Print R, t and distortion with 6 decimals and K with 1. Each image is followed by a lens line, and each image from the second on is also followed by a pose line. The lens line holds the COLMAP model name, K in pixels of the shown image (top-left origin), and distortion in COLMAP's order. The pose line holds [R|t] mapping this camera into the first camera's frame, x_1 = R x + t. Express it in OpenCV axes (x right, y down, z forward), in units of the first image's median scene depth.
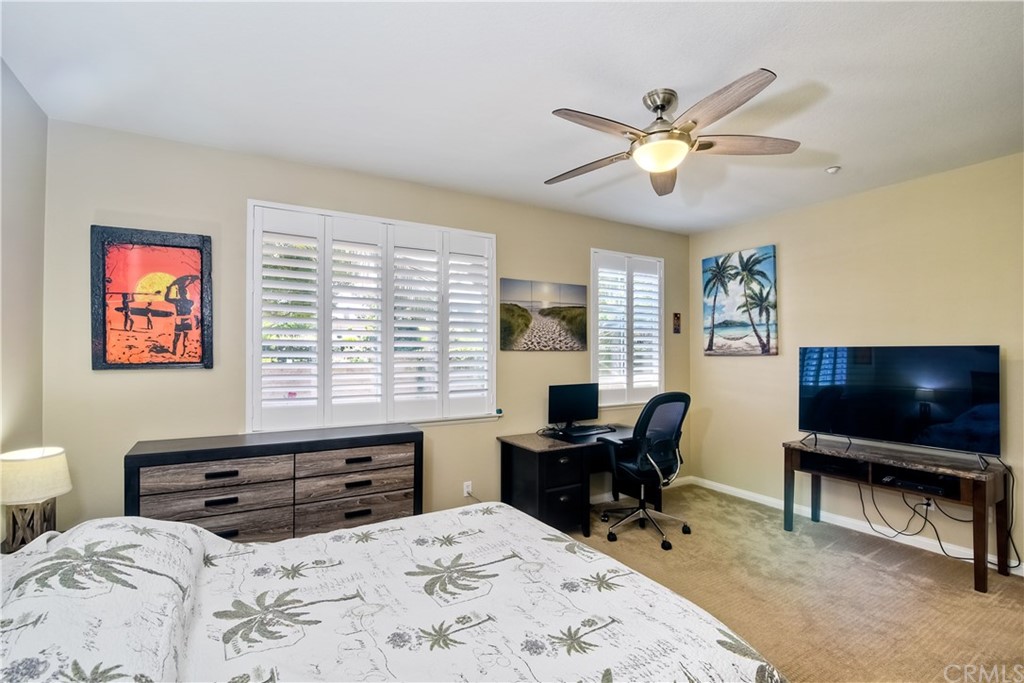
lens RADIAL K [[469.5, 0, 505.3], [0, 469.5, 350.1], [0, 0, 1]] dist [-0.019657, 0.000125]
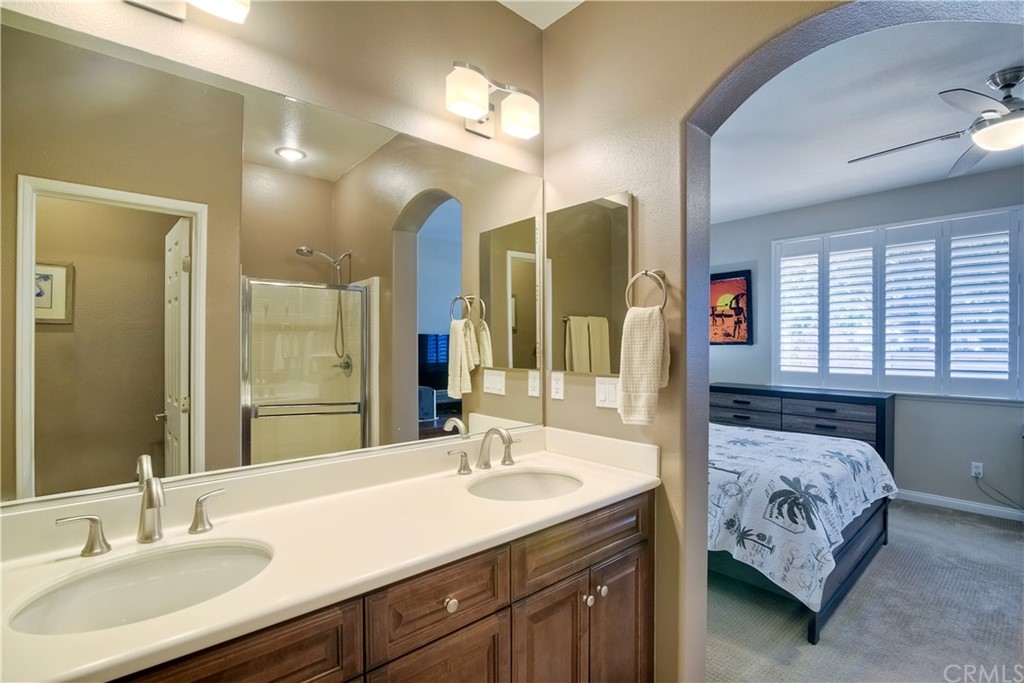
lens RADIAL K [[469.5, 0, 515.4], [0, 469.5, 345.9], [0, 0, 1]] dist [-0.019657, 0.000125]
pose [[0.184005, 0.003428, -0.982919, 0.890733], [0.008110, 0.999955, 0.005005, 0.025086], [0.982892, -0.008892, 0.183969, -0.182784]]
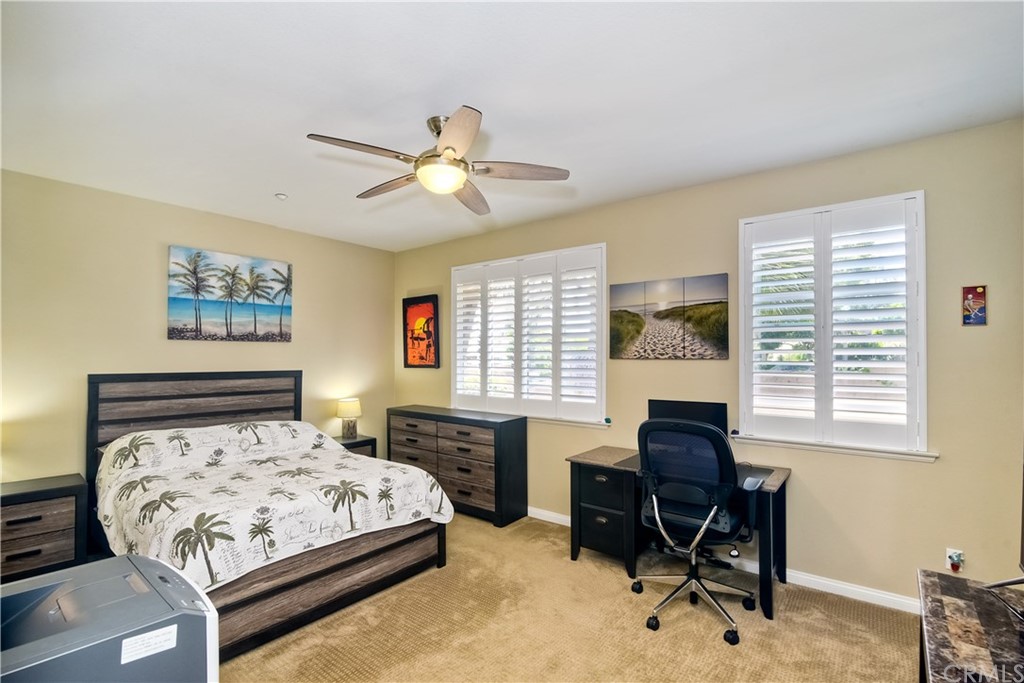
lens RADIAL K [[469.5, 0, 520.3], [0, 469.5, 354.4], [0, 0, 1]] dist [-0.019657, 0.000125]
pose [[0.366802, -0.005920, -0.930280, 1.107884], [0.000551, 0.999981, -0.006147, -0.003466], [0.930299, 0.001742, 0.366799, 0.617541]]
